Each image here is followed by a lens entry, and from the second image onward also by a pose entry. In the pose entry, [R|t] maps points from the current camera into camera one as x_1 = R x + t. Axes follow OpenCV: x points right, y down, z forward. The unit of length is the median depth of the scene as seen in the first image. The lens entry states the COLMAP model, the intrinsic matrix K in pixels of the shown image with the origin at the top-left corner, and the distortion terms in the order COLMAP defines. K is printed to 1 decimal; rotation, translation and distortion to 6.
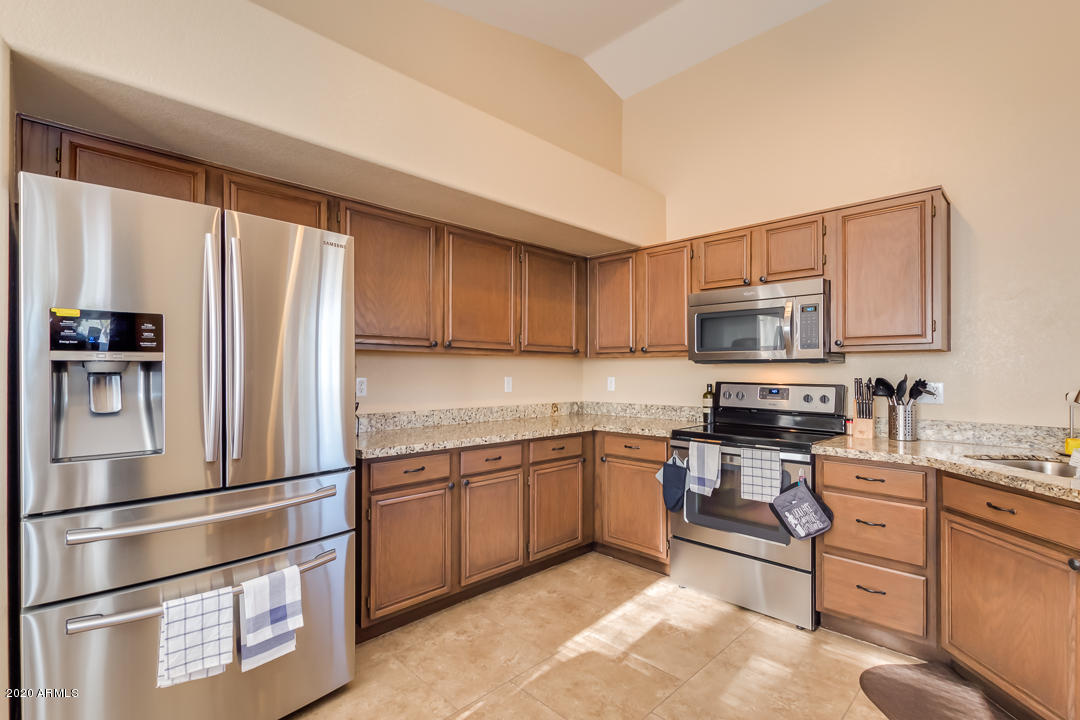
lens RADIAL K [[497.5, 0, 540.1], [0, 497.5, 371.0], [0, 0, 1]] dist [0.017261, 0.000494]
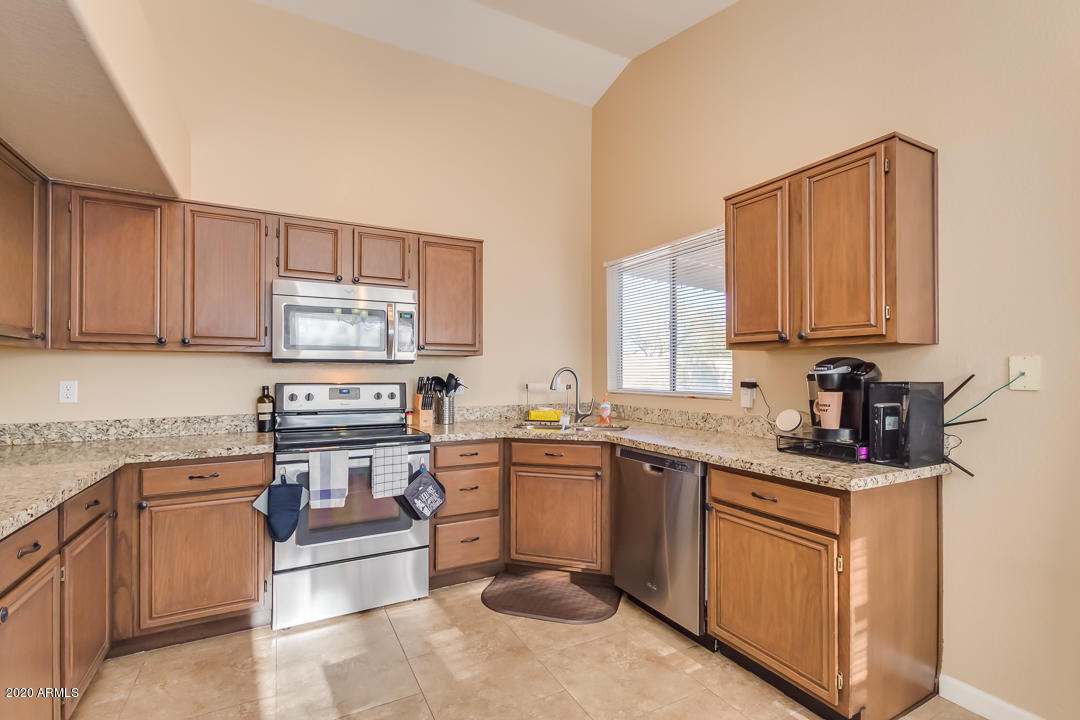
lens RADIAL K [[494.9, 0, 540.6], [0, 494.9, 365.8], [0, 0, 1]] dist [0.005085, -0.000176]
pose [[0.291045, 0.009837, 0.956659, -0.429767], [0.000203, 0.999946, -0.010344, 0.000109], [-0.956709, 0.003204, 0.291027, 0.379940]]
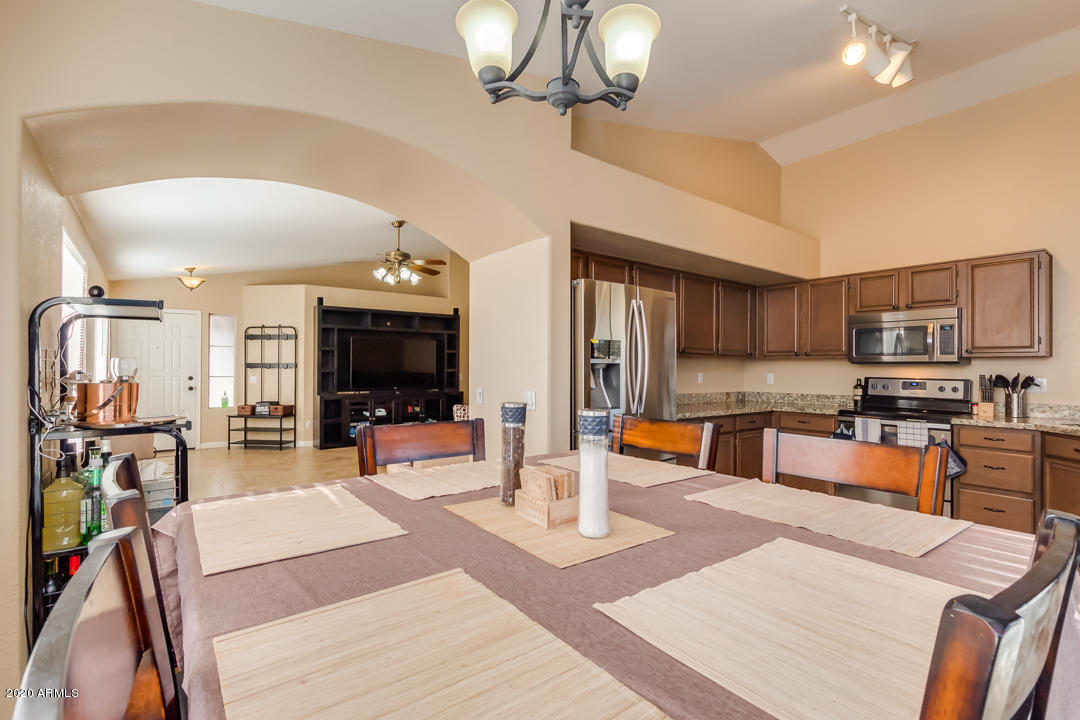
lens RADIAL K [[494.9, 0, 540.6], [0, 494.9, 365.8], [0, 0, 1]] dist [0.005085, -0.000176]
pose [[0.992733, 0.006761, -0.120150, -0.467910], [-0.007278, 0.999966, -0.003865, 0.002725], [0.120120, 0.004712, 0.992748, -0.590167]]
